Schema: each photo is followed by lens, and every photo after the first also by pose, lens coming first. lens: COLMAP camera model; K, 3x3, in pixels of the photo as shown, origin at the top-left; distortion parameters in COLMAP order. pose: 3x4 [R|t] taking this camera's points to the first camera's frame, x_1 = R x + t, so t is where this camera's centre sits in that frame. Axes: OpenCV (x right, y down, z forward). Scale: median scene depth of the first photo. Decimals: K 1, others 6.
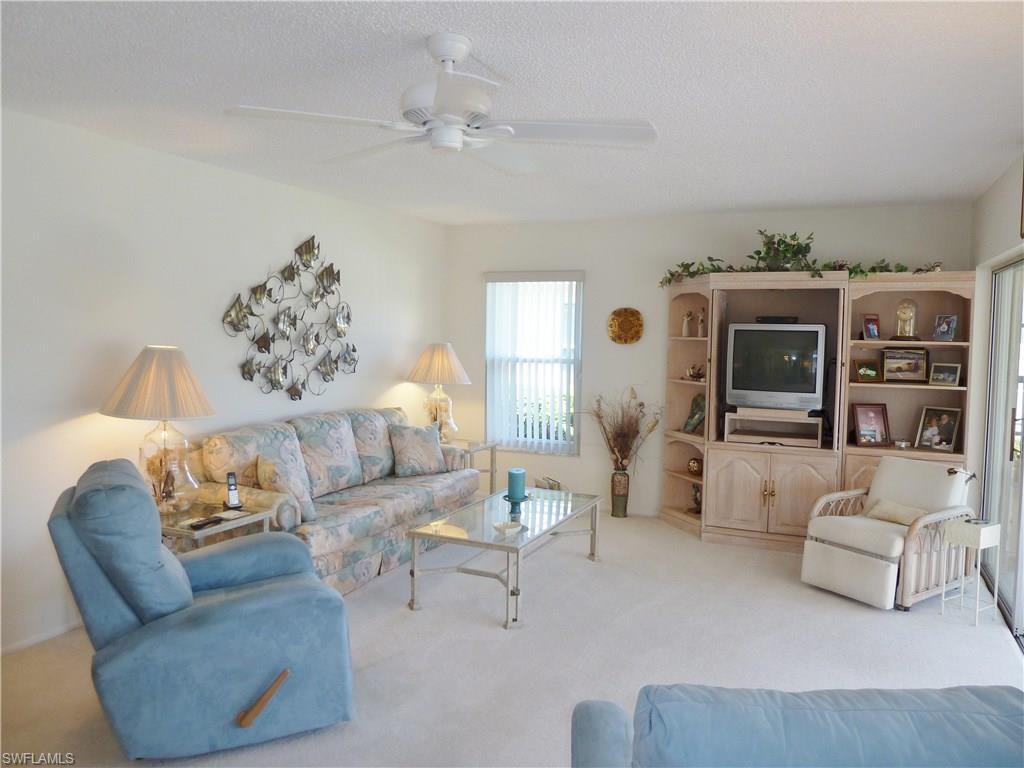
lens RADIAL K [[769.7, 0, 512.0], [0, 769.7, 378.5], [0, 0, 1]] dist [-0.036170, 0.005840]
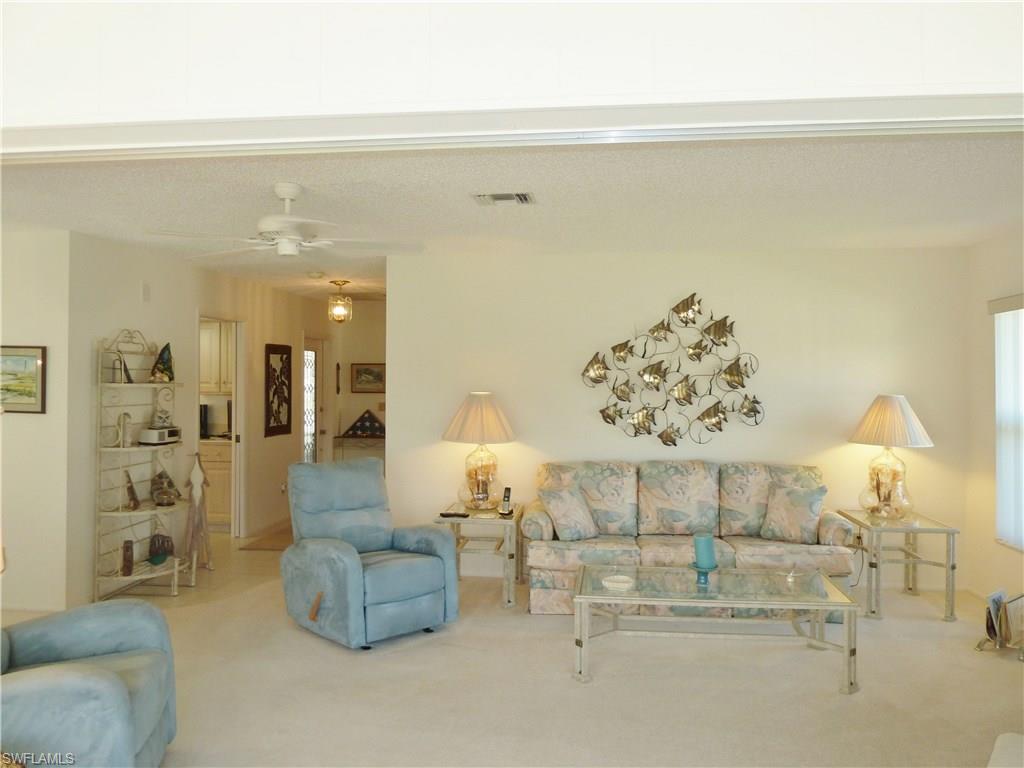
lens RADIAL K [[769.7, 0, 512.0], [0, 769.7, 378.5], [0, 0, 1]] dist [-0.036170, 0.005840]
pose [[0.283339, -0.022387, -0.958759, 0.704979], [-0.057782, 0.997513, -0.040368, -0.010001], [0.957278, 0.066837, 0.281340, 0.473374]]
